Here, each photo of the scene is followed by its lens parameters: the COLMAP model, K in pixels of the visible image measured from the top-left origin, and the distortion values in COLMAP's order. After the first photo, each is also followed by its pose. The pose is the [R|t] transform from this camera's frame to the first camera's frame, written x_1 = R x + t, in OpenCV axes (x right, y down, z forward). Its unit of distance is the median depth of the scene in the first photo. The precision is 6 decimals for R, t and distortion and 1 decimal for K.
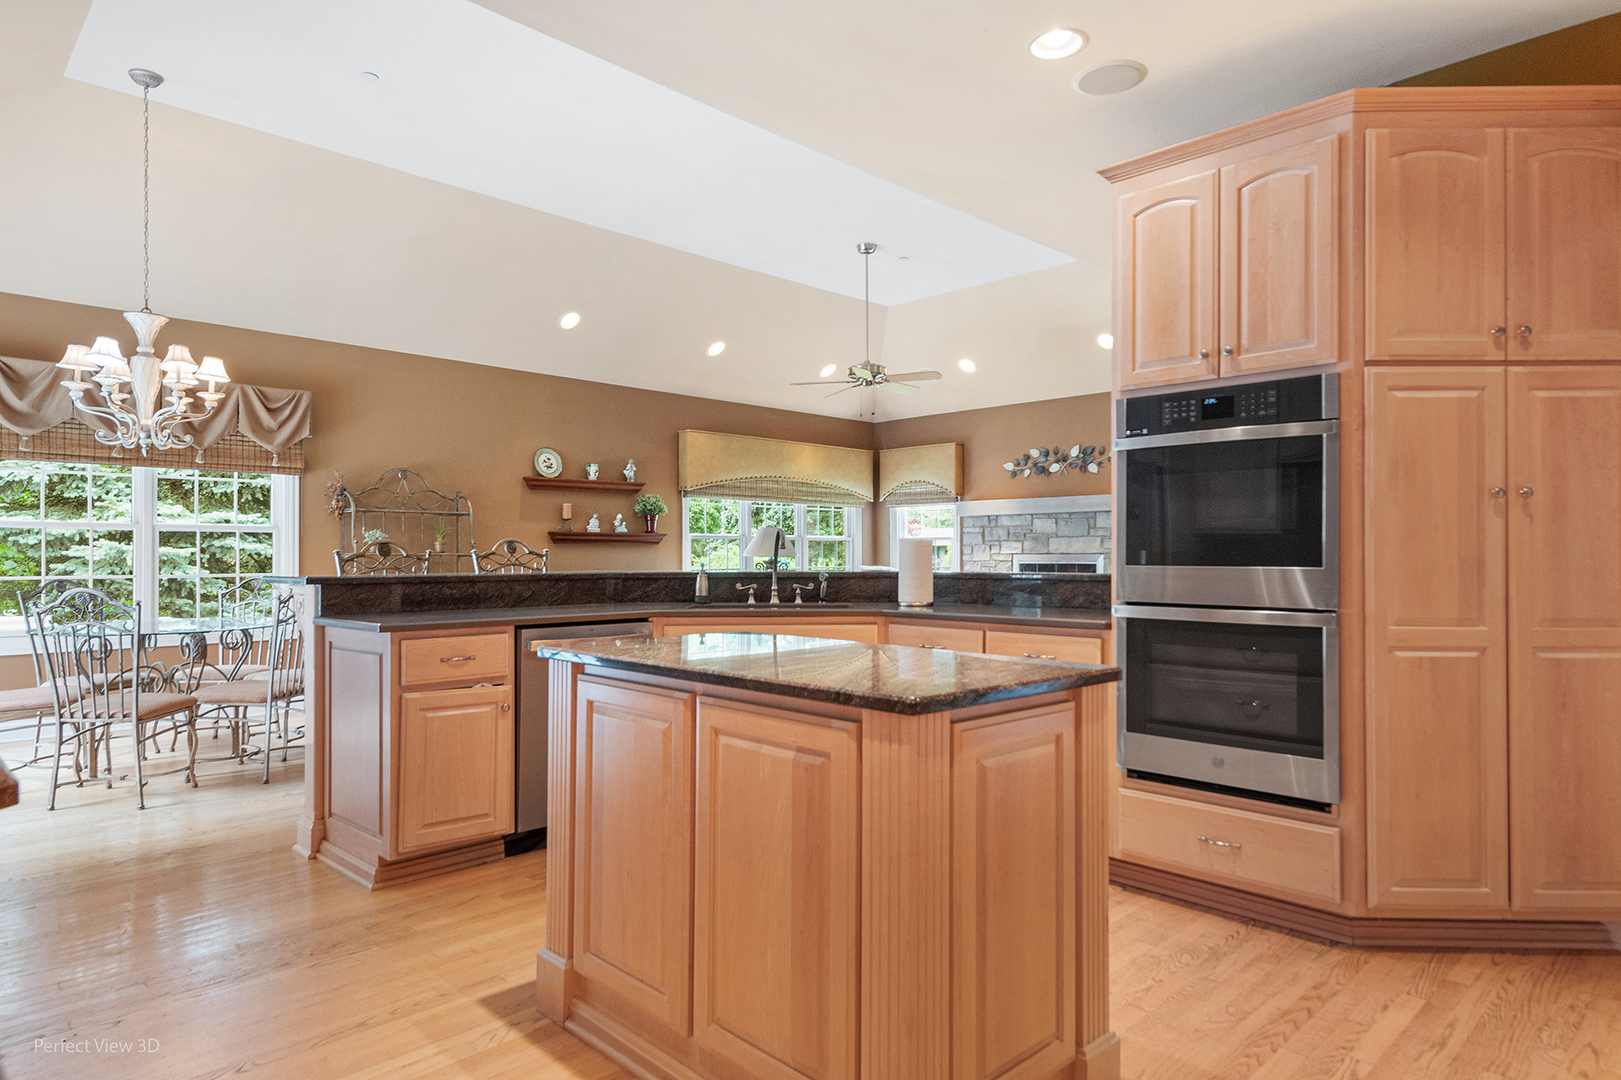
lens RADIAL K [[936.0, 0, 802.3], [0, 936.0, 542.0], [0, 0, 1]] dist [0.001637, -0.001596]
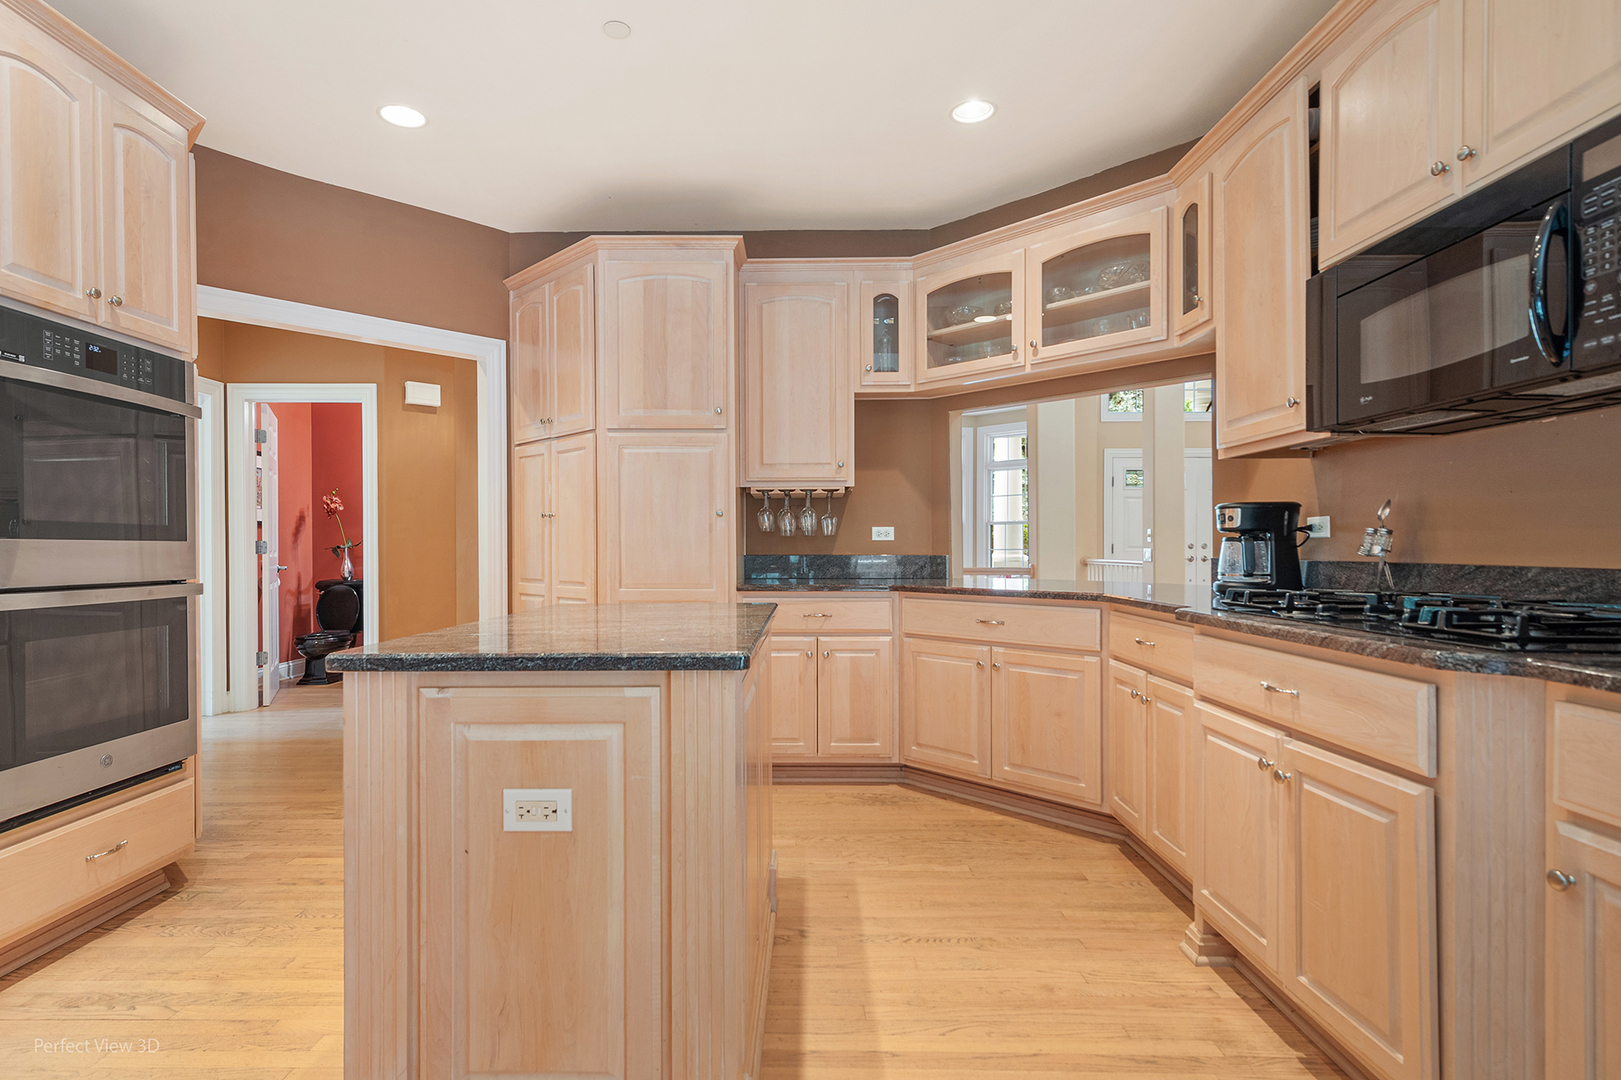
lens RADIAL K [[818.2, 0, 795.9], [0, 818.2, 546.8], [0, 0, 1]] dist [-0.001887, -0.000056]
pose [[-0.703914, -0.001045, 0.710284, -0.474390], [-0.011872, 0.999877, -0.010294, 0.027647], [-0.710186, -0.015679, -0.703840, 0.914925]]
